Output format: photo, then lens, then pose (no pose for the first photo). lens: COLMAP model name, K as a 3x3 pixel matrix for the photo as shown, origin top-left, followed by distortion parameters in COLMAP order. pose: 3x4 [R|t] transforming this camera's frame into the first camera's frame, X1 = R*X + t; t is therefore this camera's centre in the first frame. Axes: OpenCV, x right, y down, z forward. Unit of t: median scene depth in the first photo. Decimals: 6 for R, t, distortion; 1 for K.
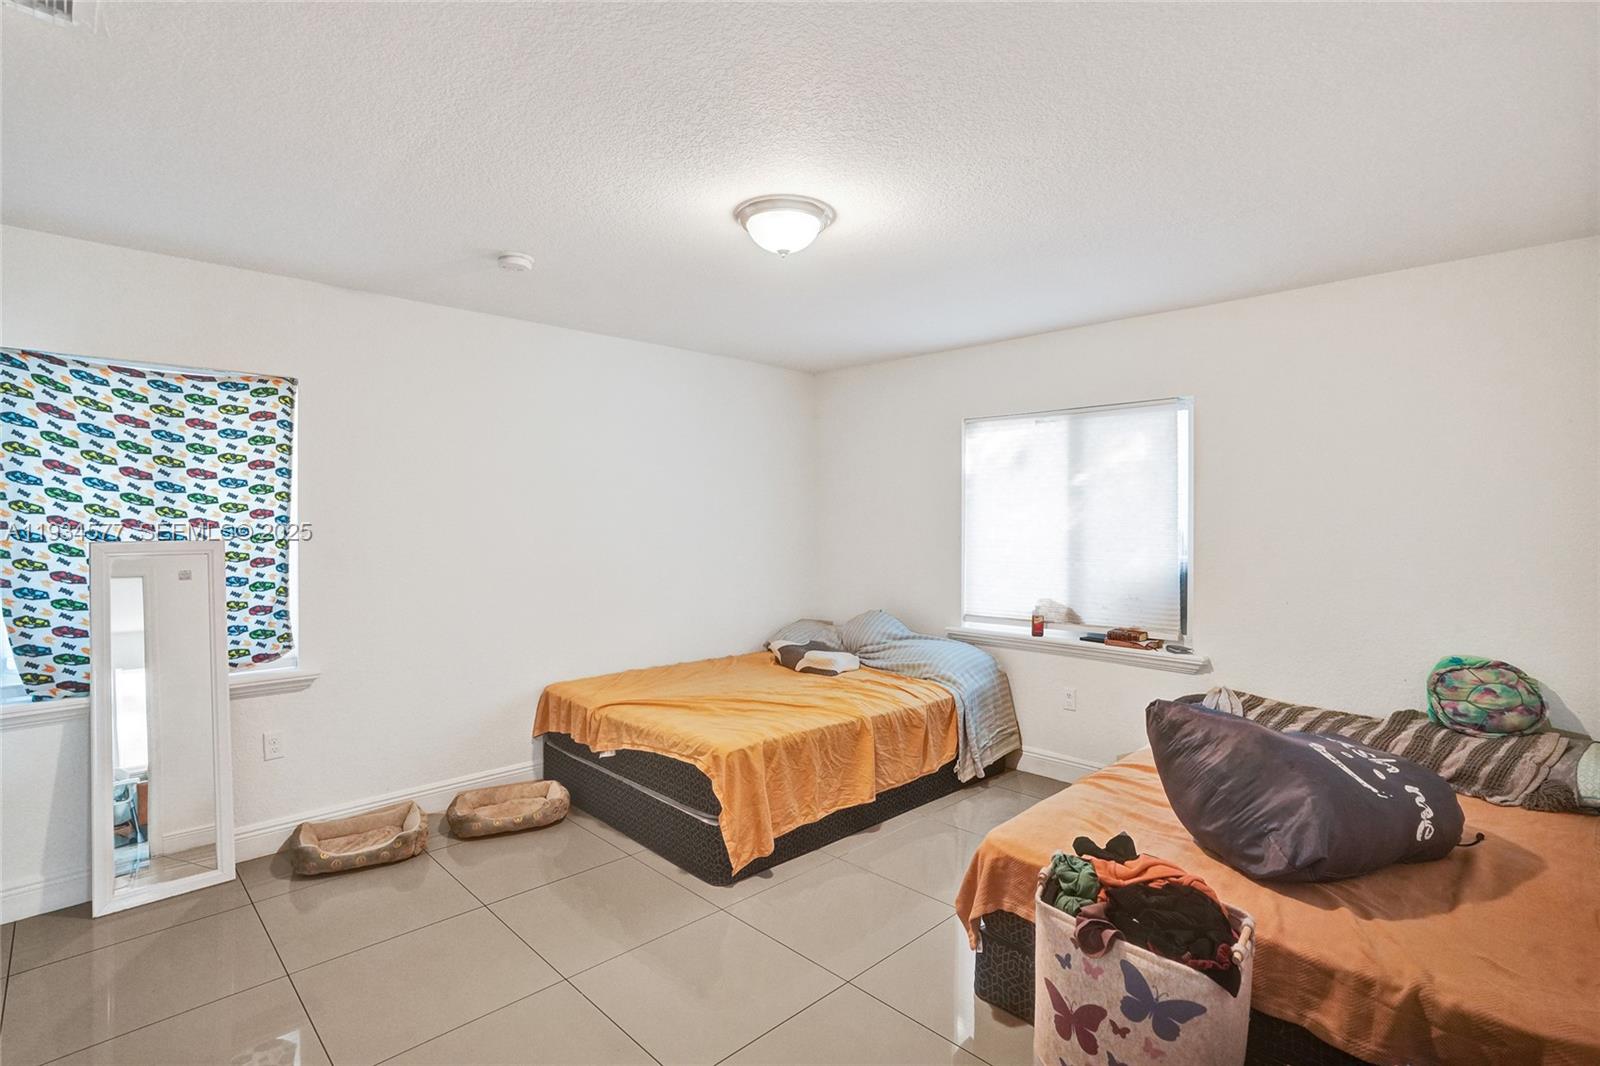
lens RADIAL K [[793.6, 0, 796.0], [0, 793.6, 551.1], [0, 0, 1]] dist [-0.061881, 0.033039]
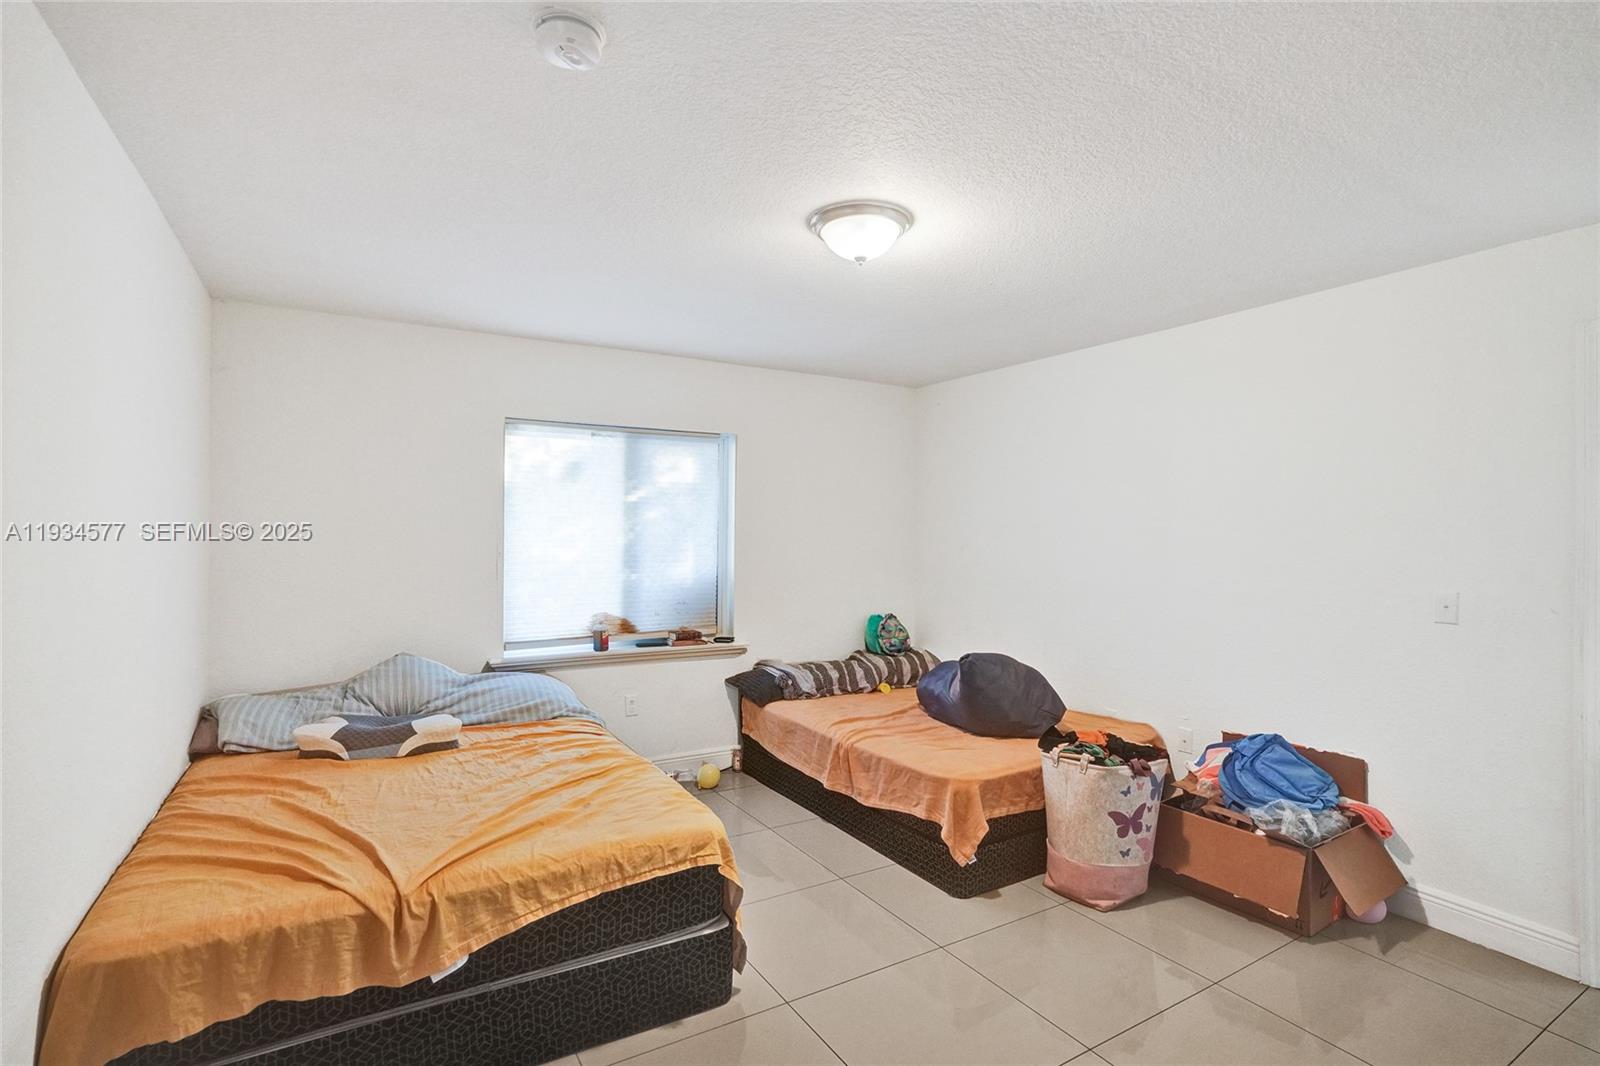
lens RADIAL K [[784.2, 0, 802.1], [0, 784.2, 567.1], [0, 0, 1]] dist [-0.059352, 0.063210]
pose [[0.194250, -0.042350, 0.980038, -0.656531], [0.031611, 0.998819, 0.036896, -0.028513], [-0.980443, 0.023813, 0.195359, 0.603359]]
